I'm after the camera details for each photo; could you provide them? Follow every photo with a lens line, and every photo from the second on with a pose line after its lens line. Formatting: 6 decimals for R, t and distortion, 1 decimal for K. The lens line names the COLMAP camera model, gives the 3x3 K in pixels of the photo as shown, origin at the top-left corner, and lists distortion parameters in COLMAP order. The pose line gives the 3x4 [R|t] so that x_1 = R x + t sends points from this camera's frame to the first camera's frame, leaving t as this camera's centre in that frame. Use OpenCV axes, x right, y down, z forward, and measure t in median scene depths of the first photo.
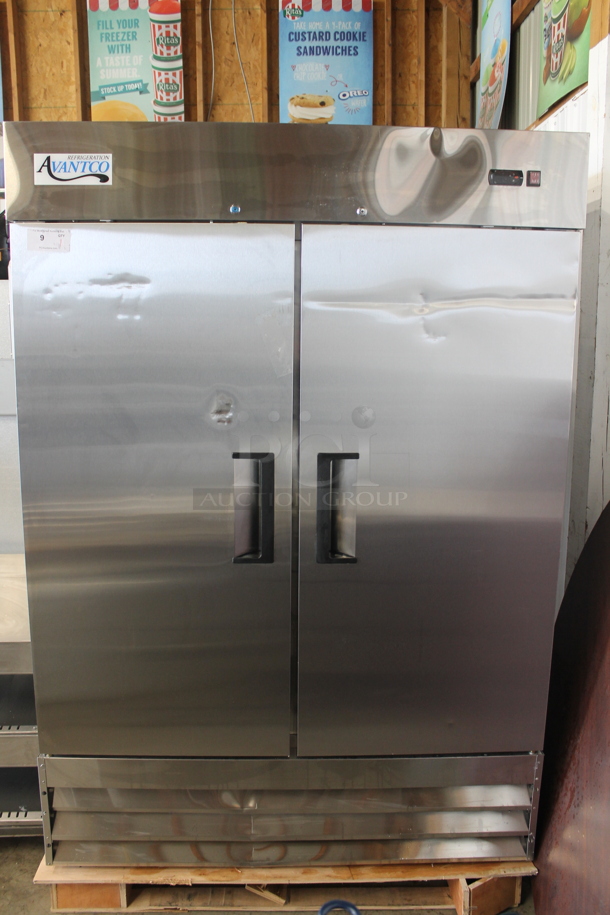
lens RADIAL K [[794.2, 0, 303.2], [0, 794.2, 427.9], [0, 0, 1]] dist [-0.158579, 0.121261]
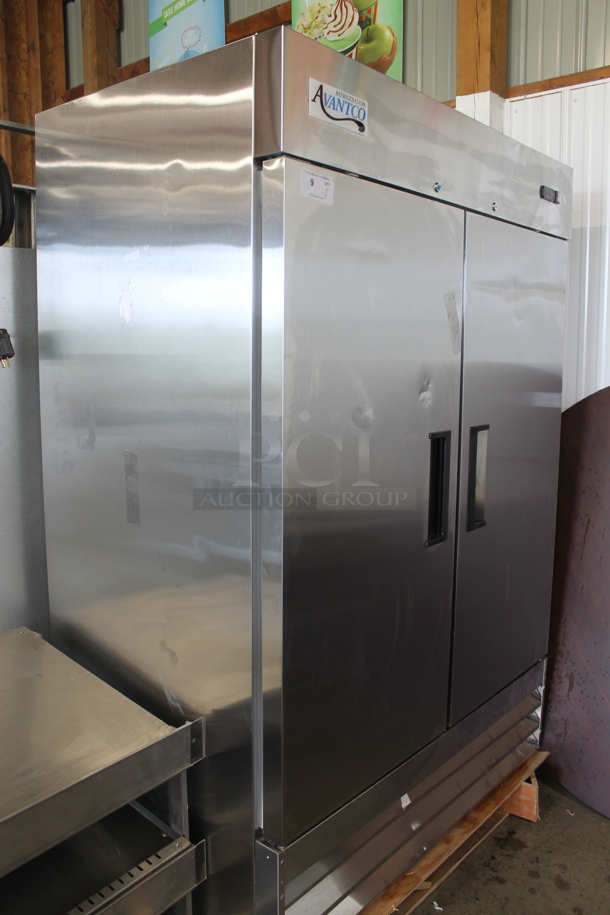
lens RADIAL K [[794.2, 0, 303.2], [0, 794.2, 427.9], [0, 0, 1]] dist [-0.158579, 0.121261]
pose [[0.658869, -0.080573, 0.747930, -0.966778], [0.103390, 0.994511, 0.016058, -0.007213], [-0.745119, 0.066748, 0.663583, 0.487464]]
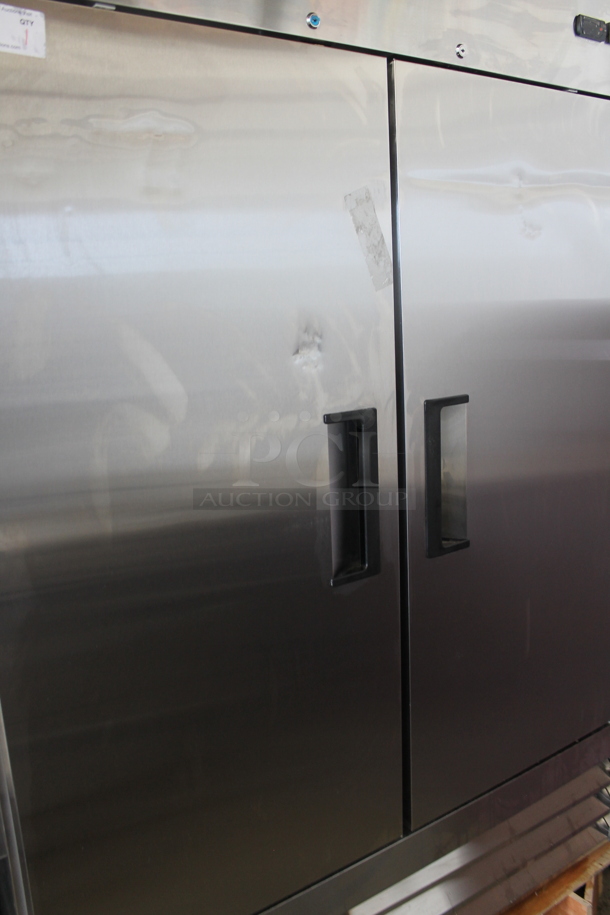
lens RADIAL K [[794.2, 0, 303.2], [0, 794.2, 427.9], [0, 0, 1]] dist [-0.158579, 0.121261]
pose [[0.846465, -0.136463, 0.514660, -0.449455], [0.125543, 0.990498, 0.056151, 0.003761], [-0.517432, 0.017082, 0.855554, 0.490287]]
